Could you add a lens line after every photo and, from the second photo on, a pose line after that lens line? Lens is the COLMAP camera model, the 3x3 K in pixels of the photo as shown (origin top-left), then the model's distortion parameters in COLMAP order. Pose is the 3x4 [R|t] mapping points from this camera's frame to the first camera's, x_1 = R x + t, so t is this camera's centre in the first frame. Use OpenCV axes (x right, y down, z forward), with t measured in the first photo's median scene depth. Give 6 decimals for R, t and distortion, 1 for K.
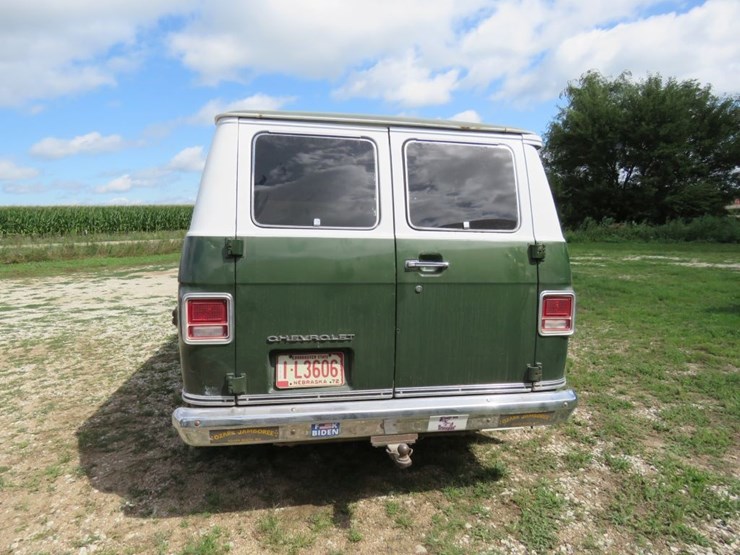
lens RADIAL K [[474.4, 0, 370.0], [0, 474.4, 277.5], [0, 0, 1]] dist [0.005394, 0.001686]
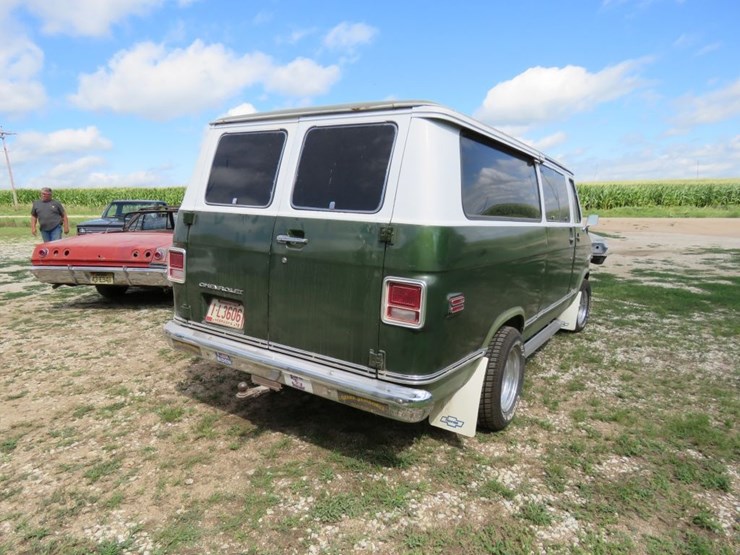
lens RADIAL K [[476.5, 0, 367.8], [0, 476.5, 278.6], [0, 0, 1]] dist [0.005210, -0.000504]
pose [[0.717880, 0.119313, -0.685866, 0.990253], [-0.089574, 0.992845, 0.078960, -0.039057], [0.690380, 0.004752, 0.723432, 0.287610]]
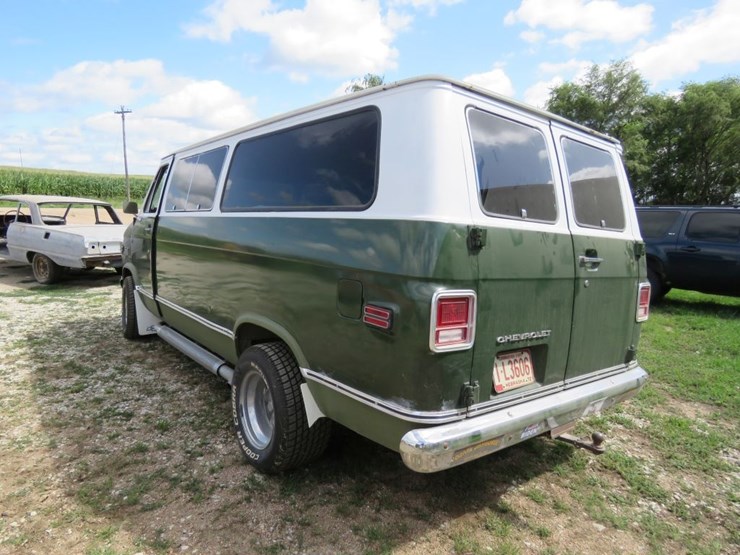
lens RADIAL K [[468.4, 0, 356.7], [0, 468.4, 279.2], [0, 0, 1]] dist [-0.001679, -0.002871]
pose [[0.890725, -0.002000, 0.454538, -0.768464], [-0.014938, 0.999321, 0.033669, -0.011208], [-0.454297, -0.036780, 0.890091, 0.298687]]
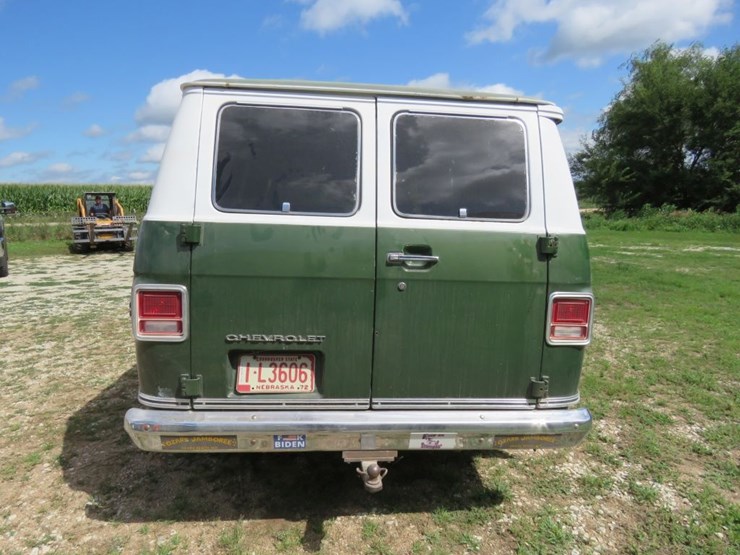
lens RADIAL K [[474.4, 0, 370.0], [0, 474.4, 277.5], [0, 0, 1]] dist [0.005394, 0.001686]
pose [[0.994815, 0.029746, -0.097250, 0.121600], [-0.026230, 0.998962, 0.037244, -0.021147], [0.098257, -0.034500, 0.994563, 0.129724]]
